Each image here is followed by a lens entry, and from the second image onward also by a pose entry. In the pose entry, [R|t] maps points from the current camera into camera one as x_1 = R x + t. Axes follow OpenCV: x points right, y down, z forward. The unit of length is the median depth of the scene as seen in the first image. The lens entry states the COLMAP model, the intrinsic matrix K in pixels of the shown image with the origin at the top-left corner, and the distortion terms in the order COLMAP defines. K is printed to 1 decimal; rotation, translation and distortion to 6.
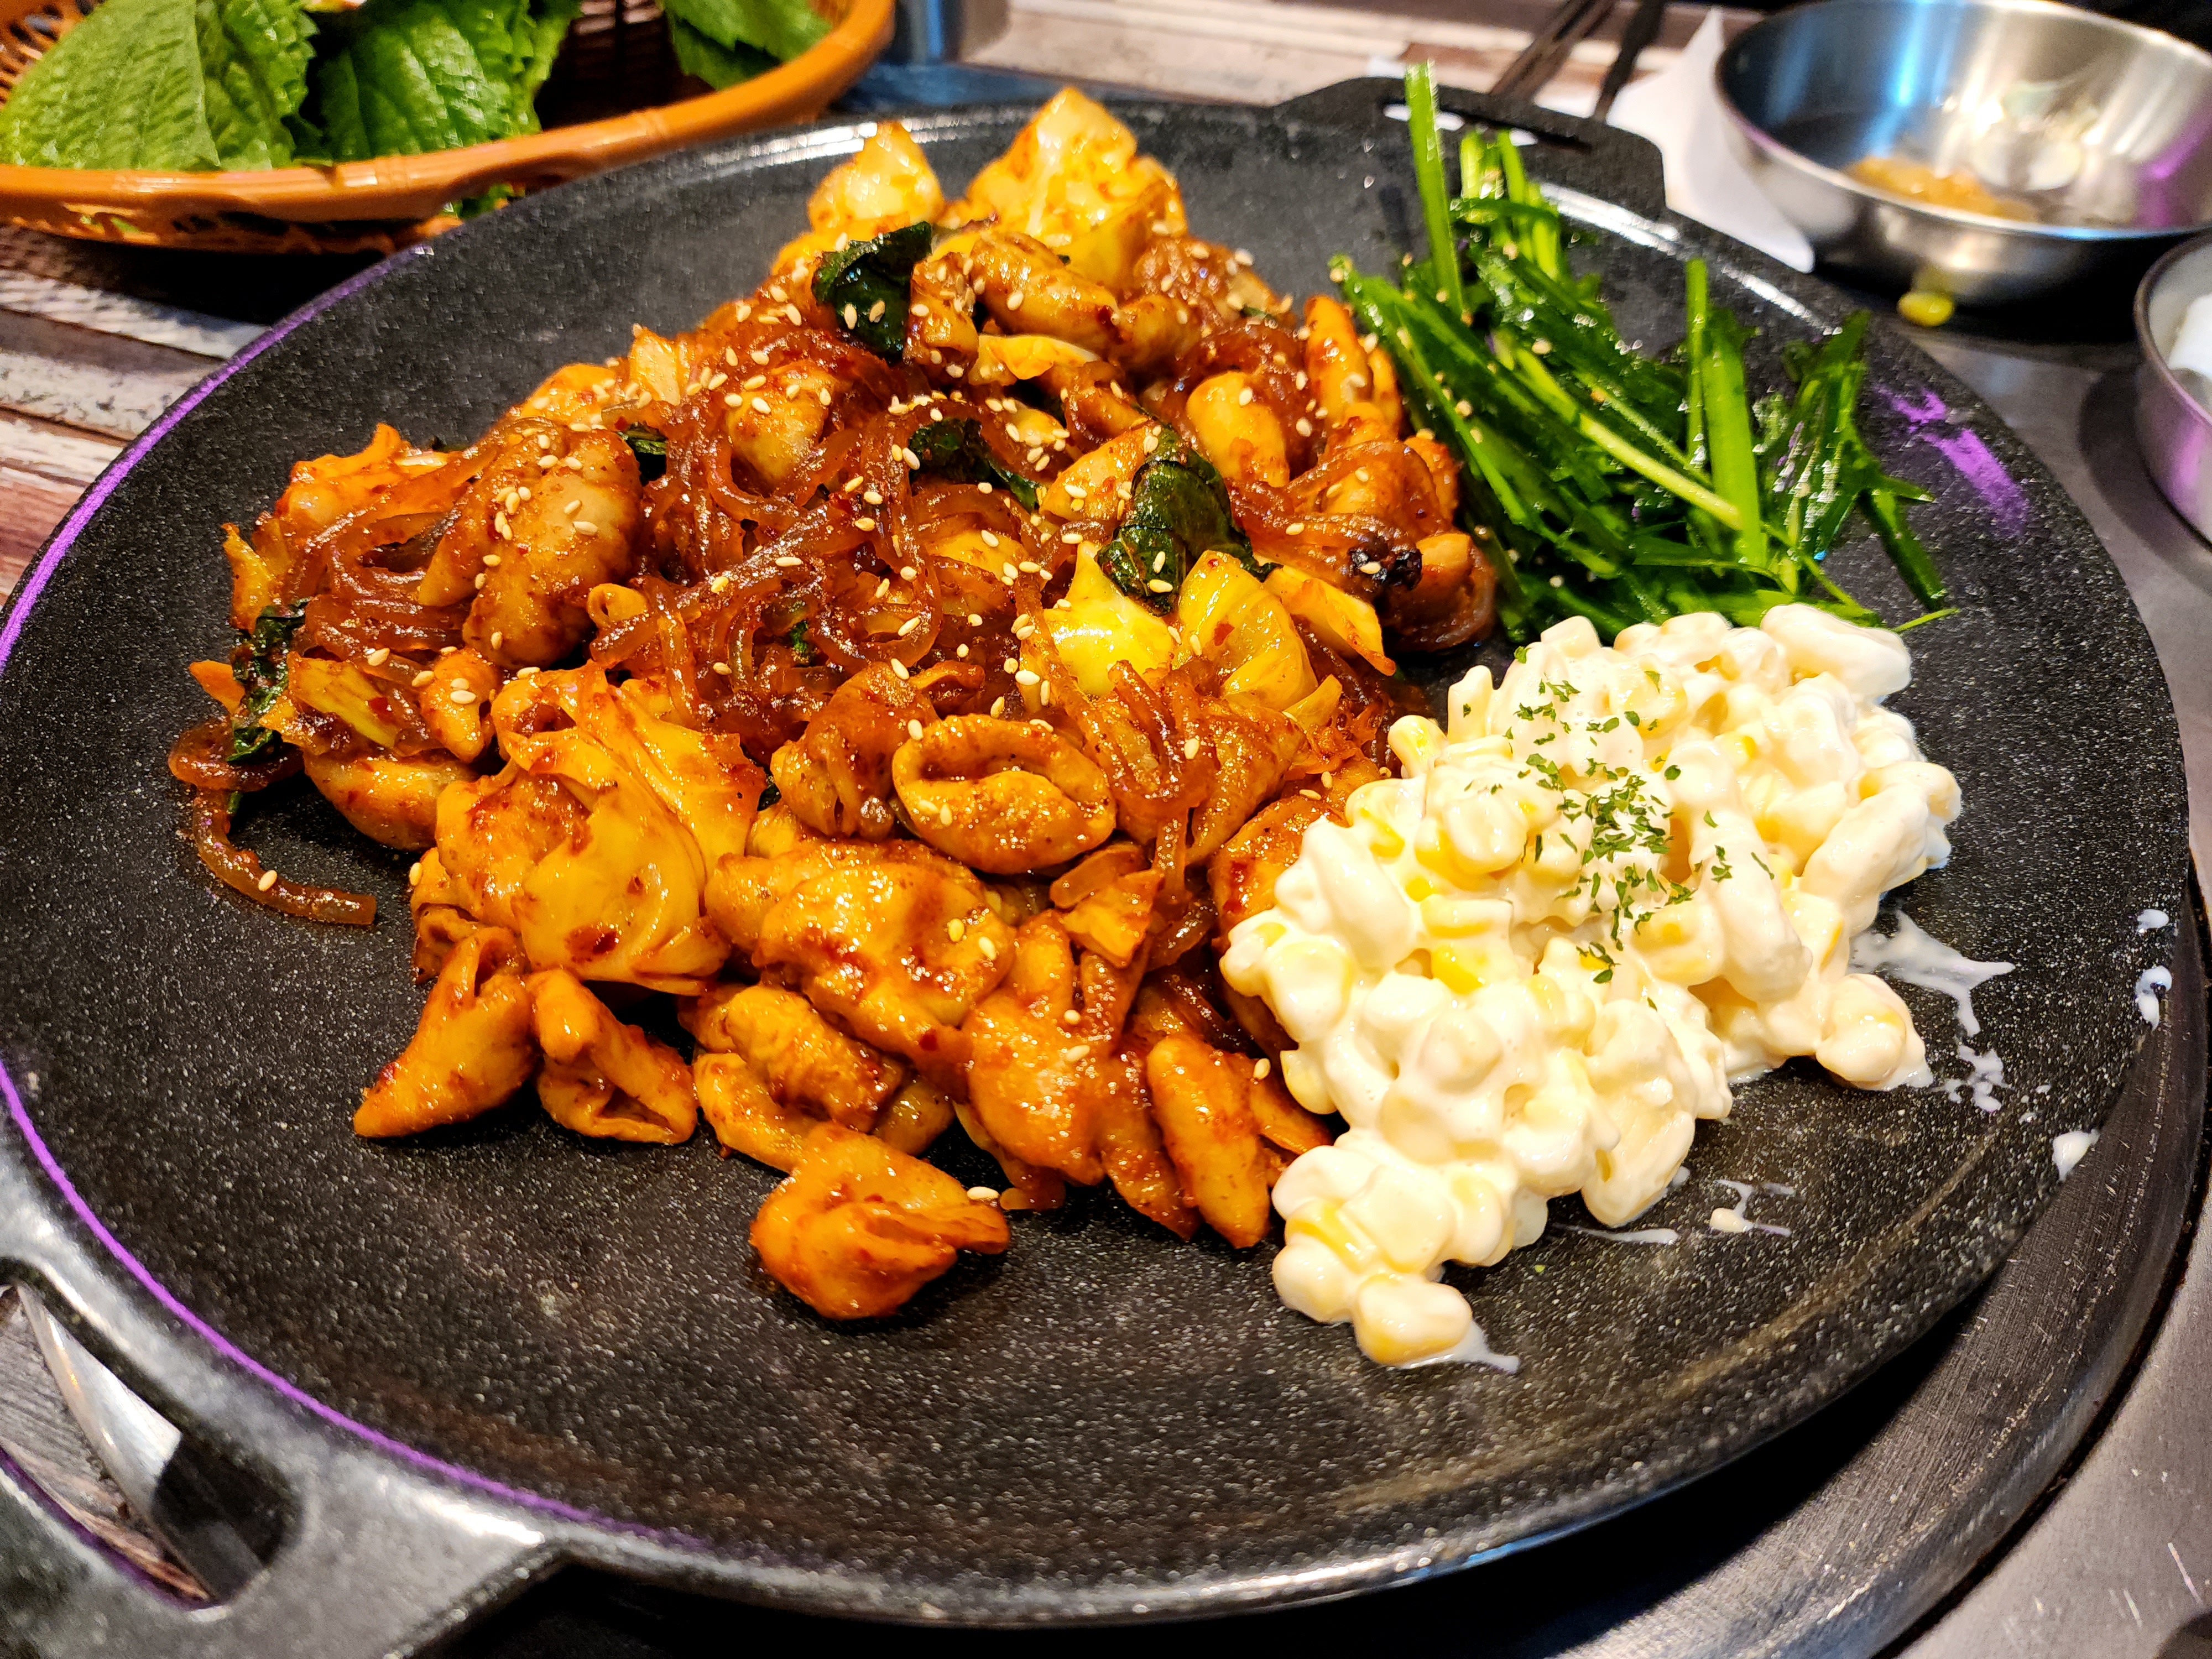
lens RADIAL K [[1498.4, 0, 1106.0], [0, 1498.4, 829.5], [0, 0, 1]] dist [0.003311, -0.016664]
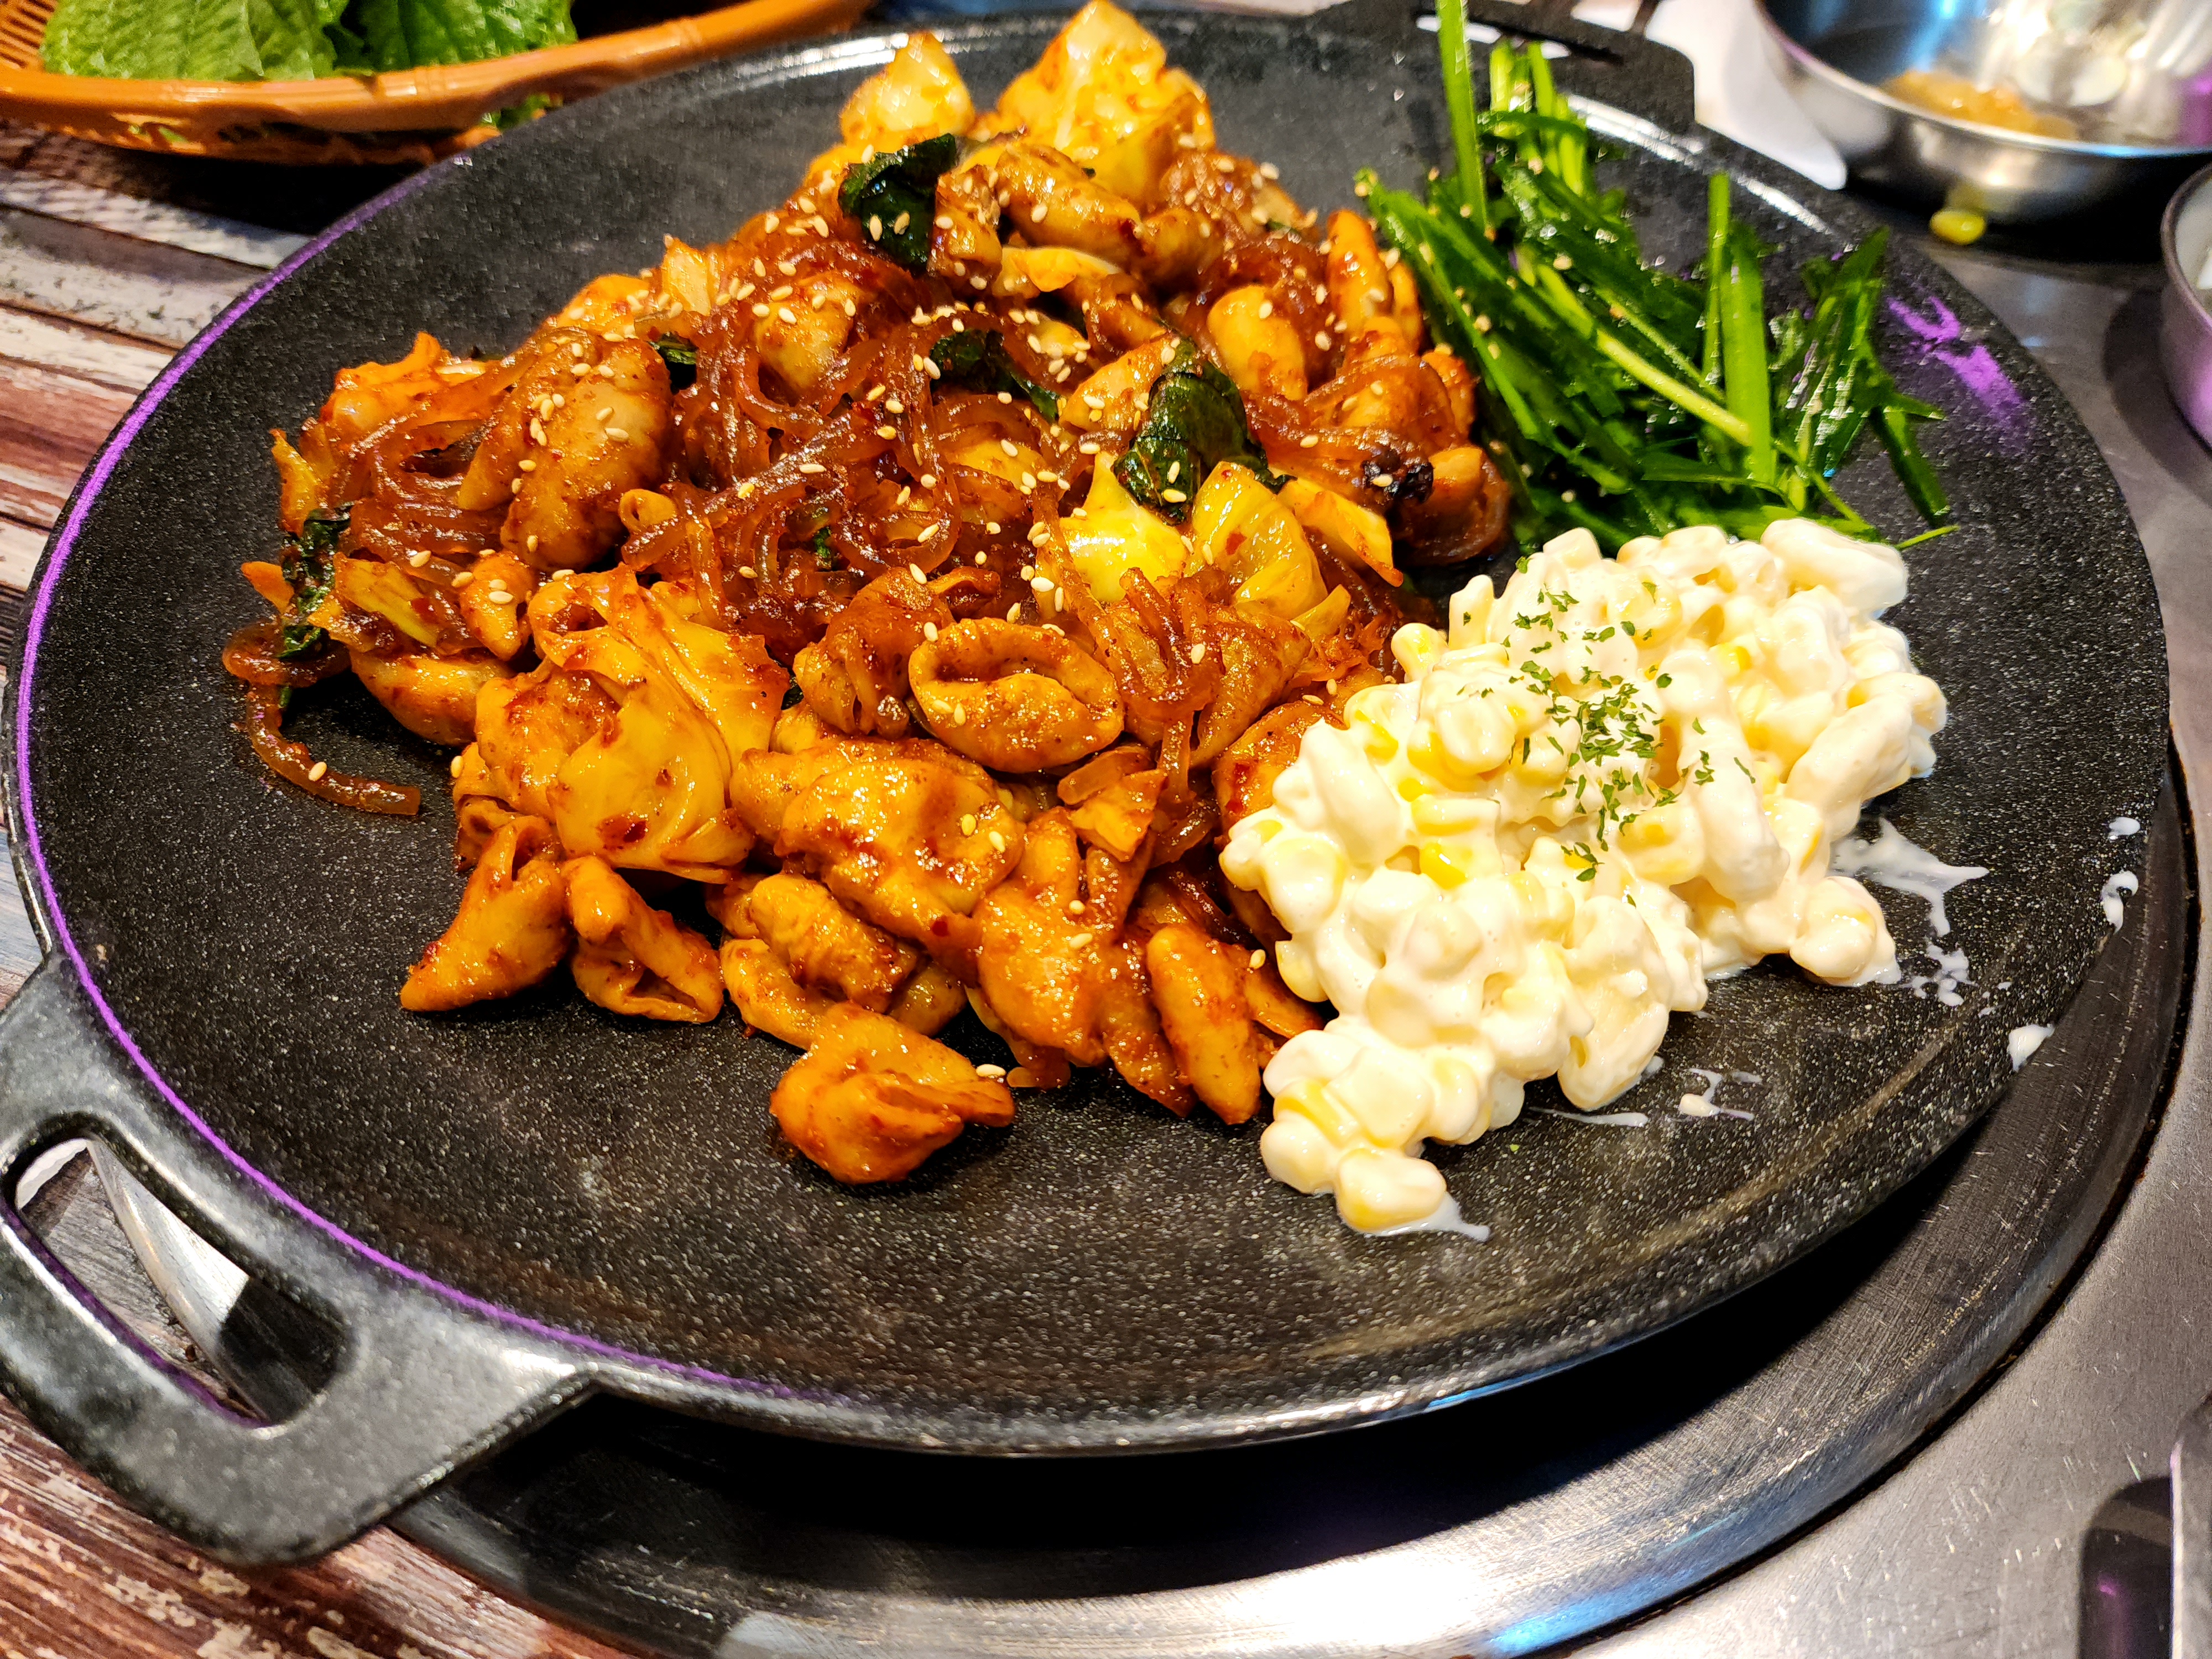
lens RADIAL K [[1500.5, 0, 1126.6], [0, 1500.5, 826.7], [0, 0, 1]] dist [0.003324, -0.016159]
pose [[0.999756, 0.011912, -0.018602, 0.029321], [-0.011028, 0.998836, 0.046962, 0.018230], [0.019140, -0.046746, 0.998723, -0.044134]]
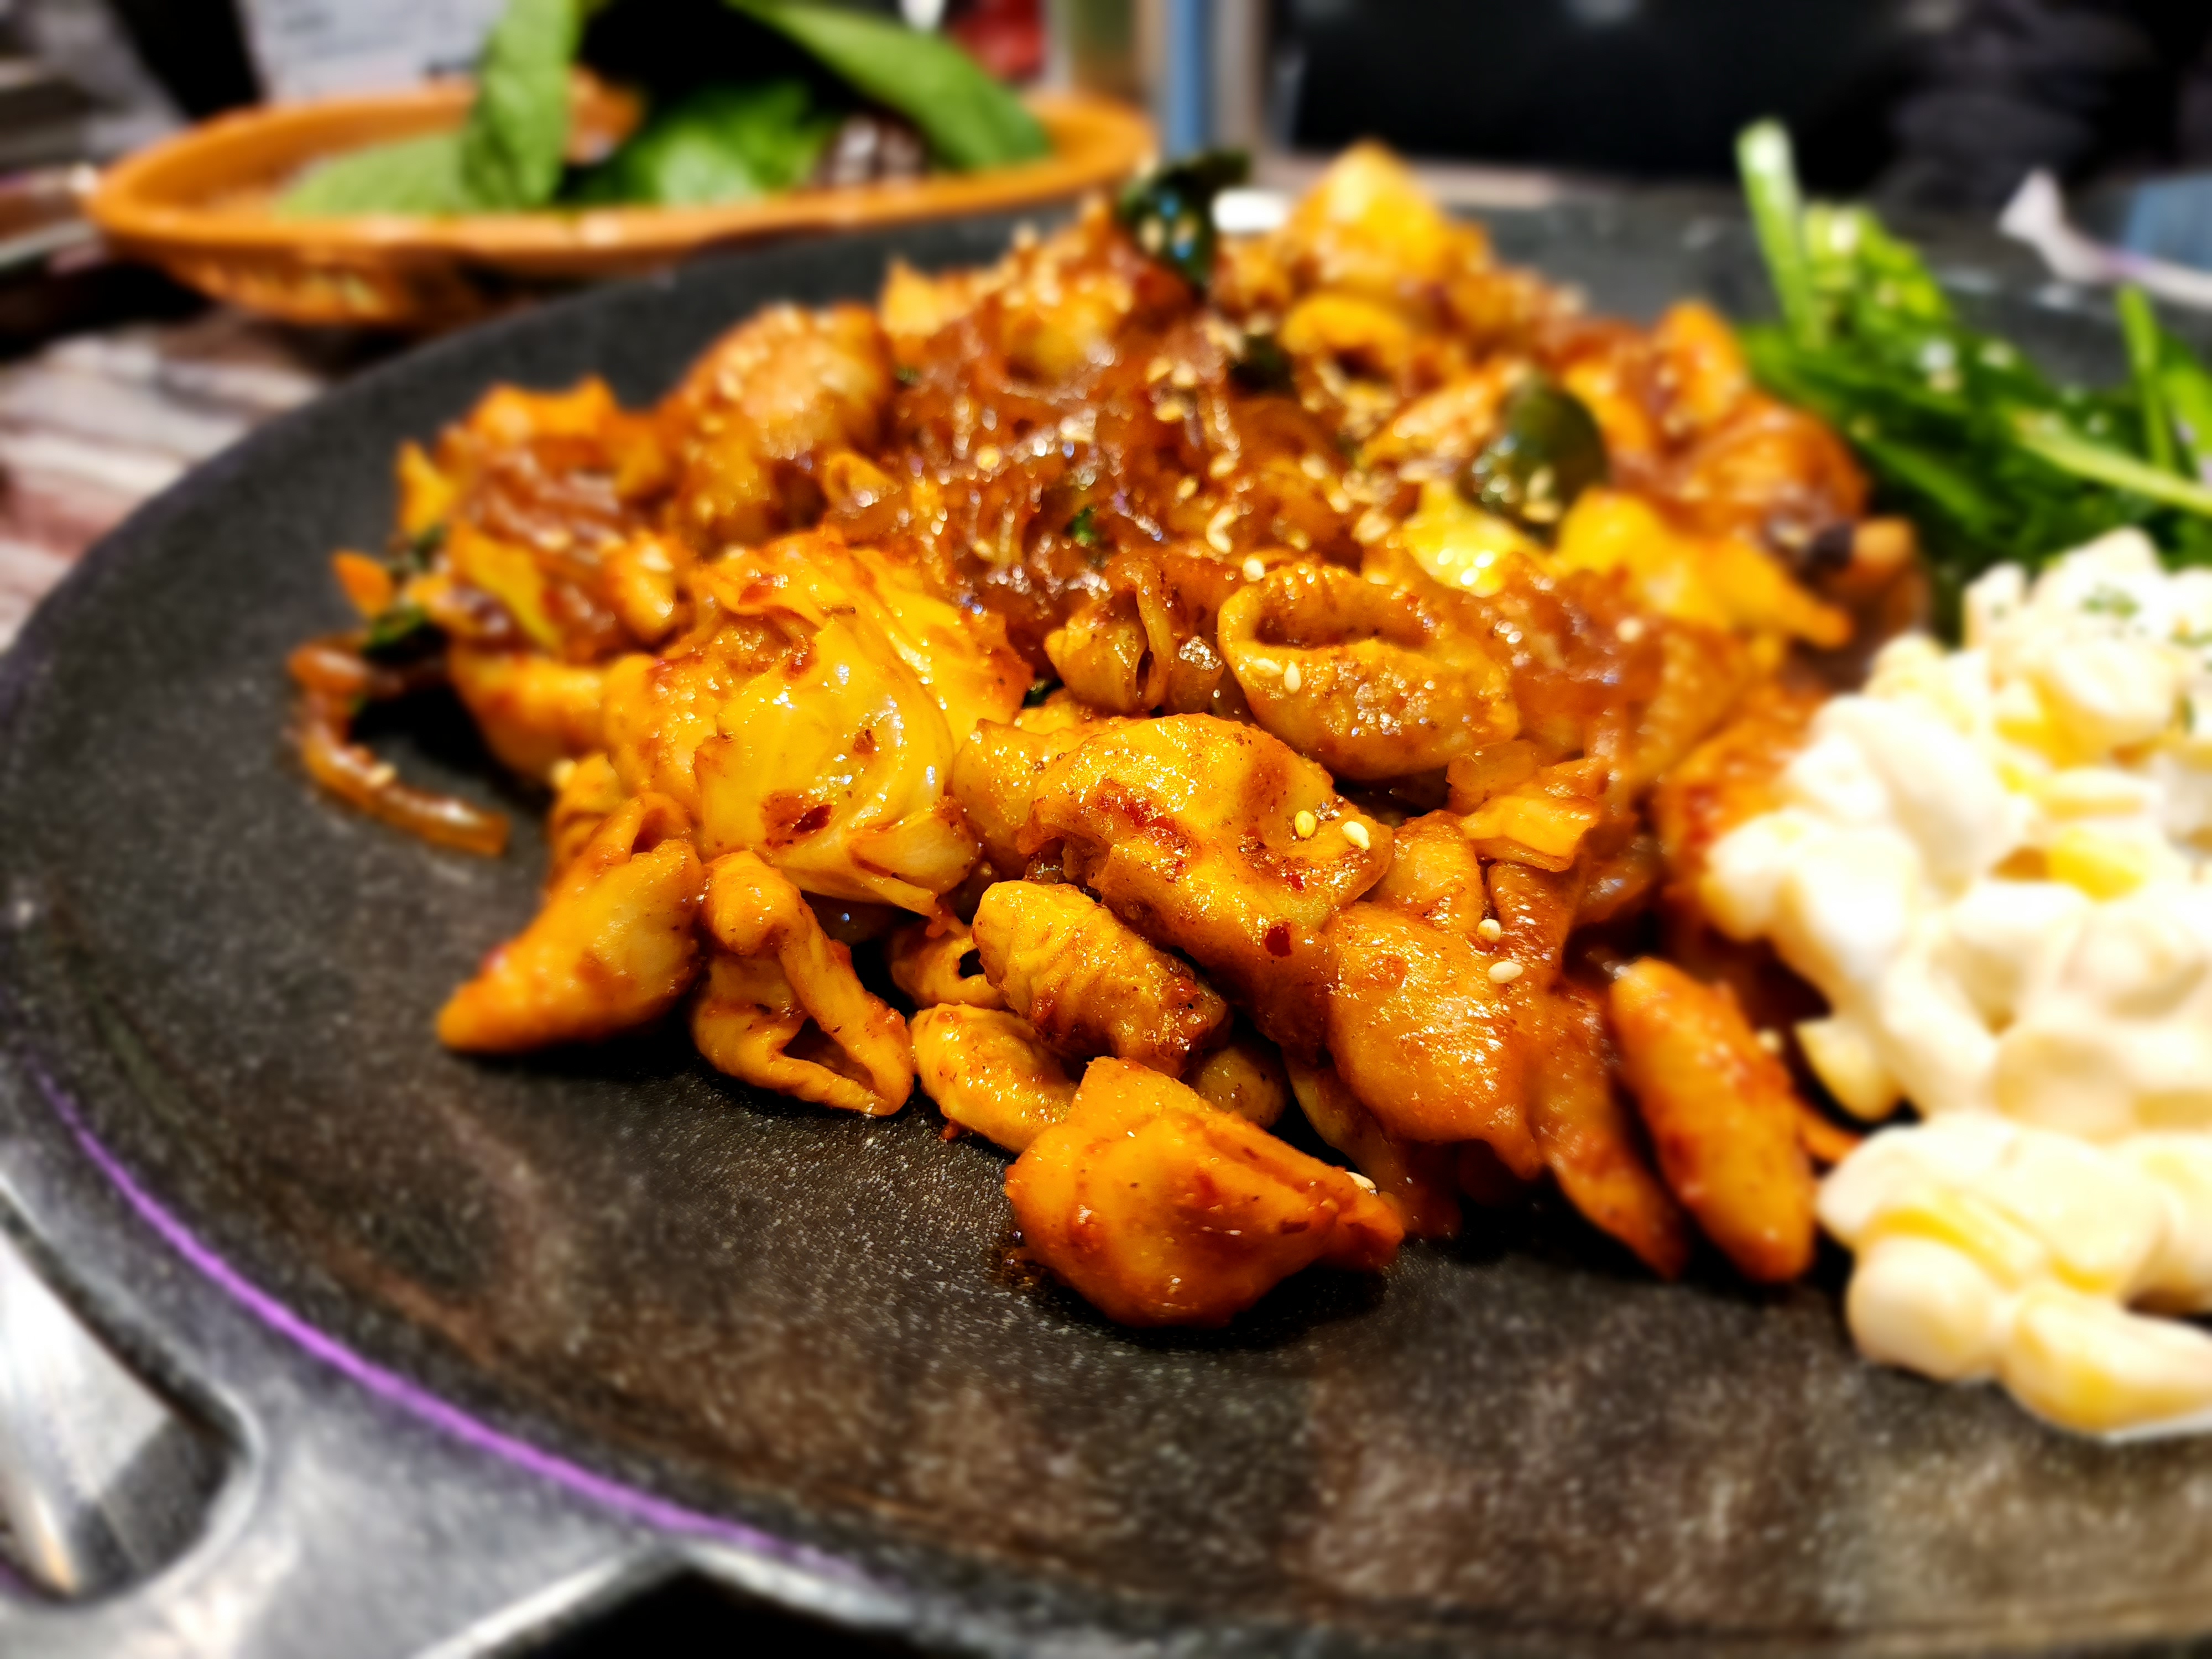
lens RADIAL K [[1586.6, 0, 1106.0], [0, 1586.6, 829.5], [0, 0, 1]] dist [0.004064, -0.083838]
pose [[0.994599, 0.039236, -0.096092, -0.118932], [-0.062983, 0.964016, -0.258275, 0.260734], [0.082500, 0.262933, 0.961281, 0.277018]]
